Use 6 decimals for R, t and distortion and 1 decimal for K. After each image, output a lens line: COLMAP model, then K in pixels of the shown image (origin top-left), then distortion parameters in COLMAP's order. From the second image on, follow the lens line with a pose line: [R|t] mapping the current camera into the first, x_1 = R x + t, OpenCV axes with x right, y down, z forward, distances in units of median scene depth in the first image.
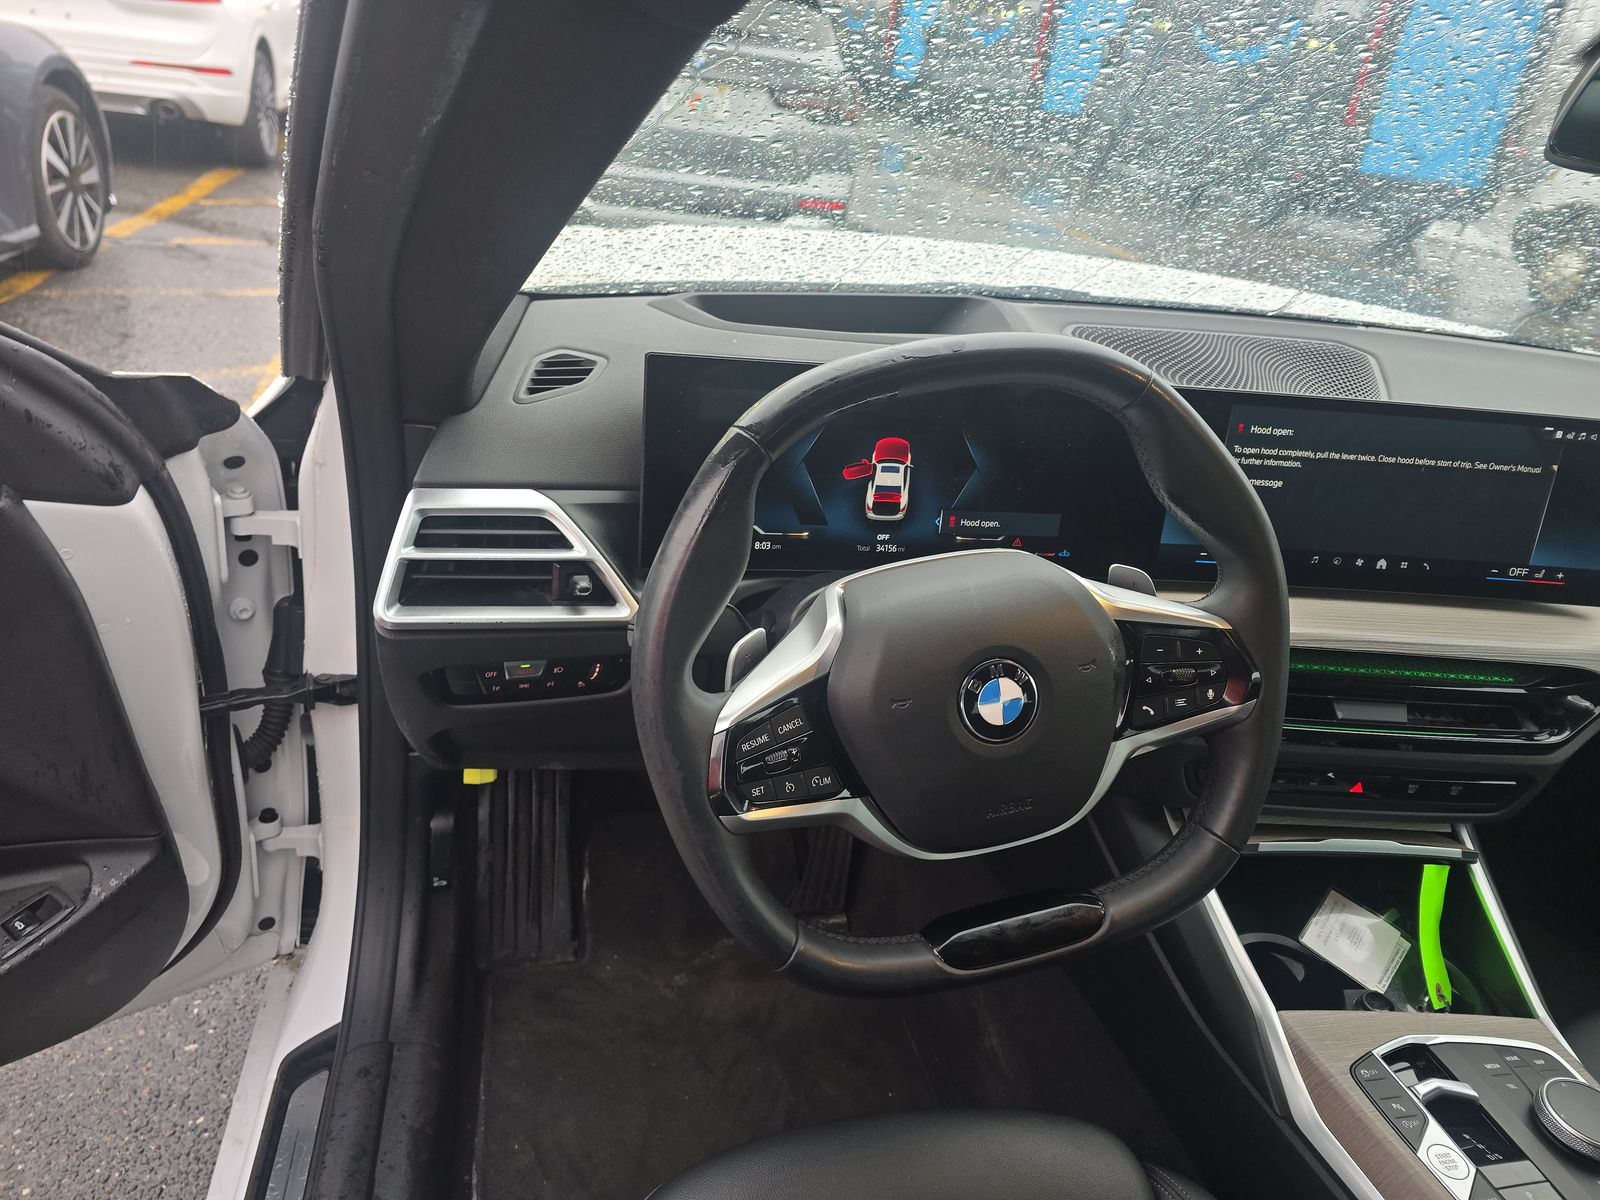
lens RADIAL K [[1060.3, 0, 799.7], [0, 1060.3, 603.4], [0, 0, 1]] dist [0.015643, -0.009627]
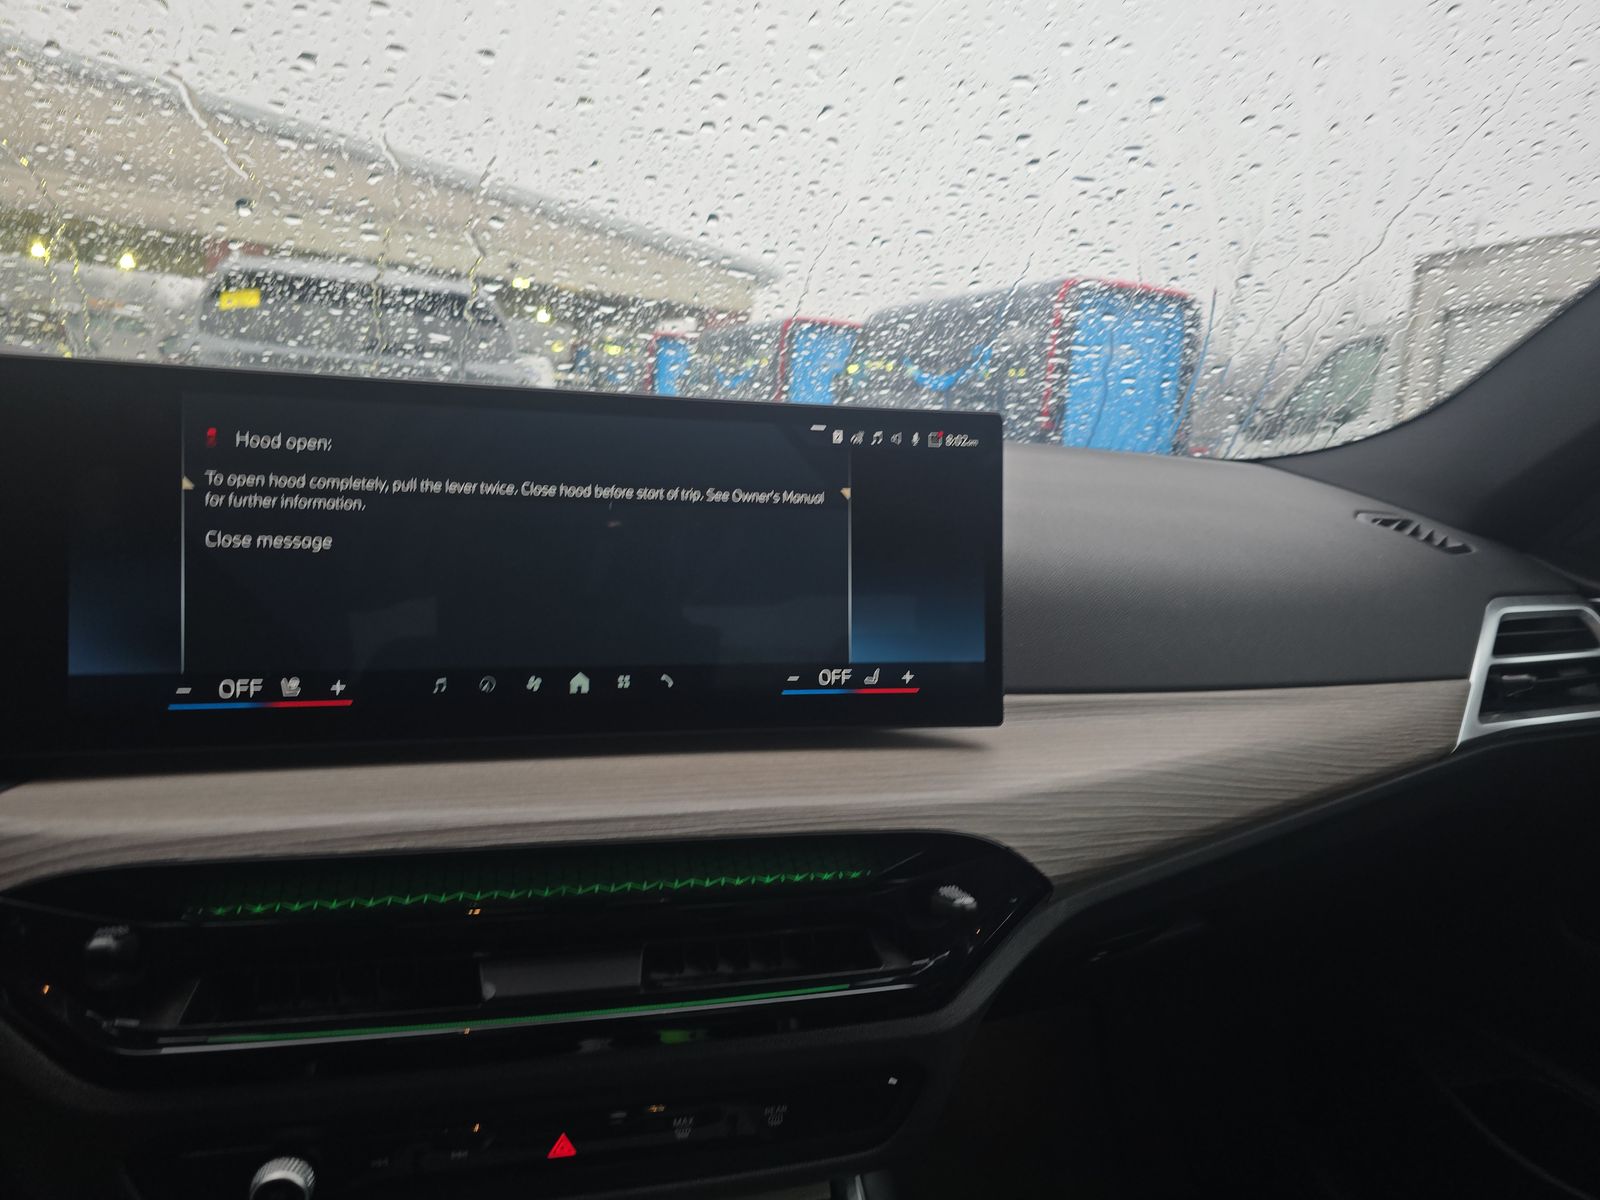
lens RADIAL K [[1060.3, 0, 798.9], [0, 1060.3, 595.6], [0, 0, 1]] dist [0.015643, -0.009627]
pose [[0.979459, -0.079362, 0.185370, 0.586710], [0.131927, 0.947445, -0.291450, 0.097001], [-0.152498, 0.309919, 0.938453, 0.485837]]
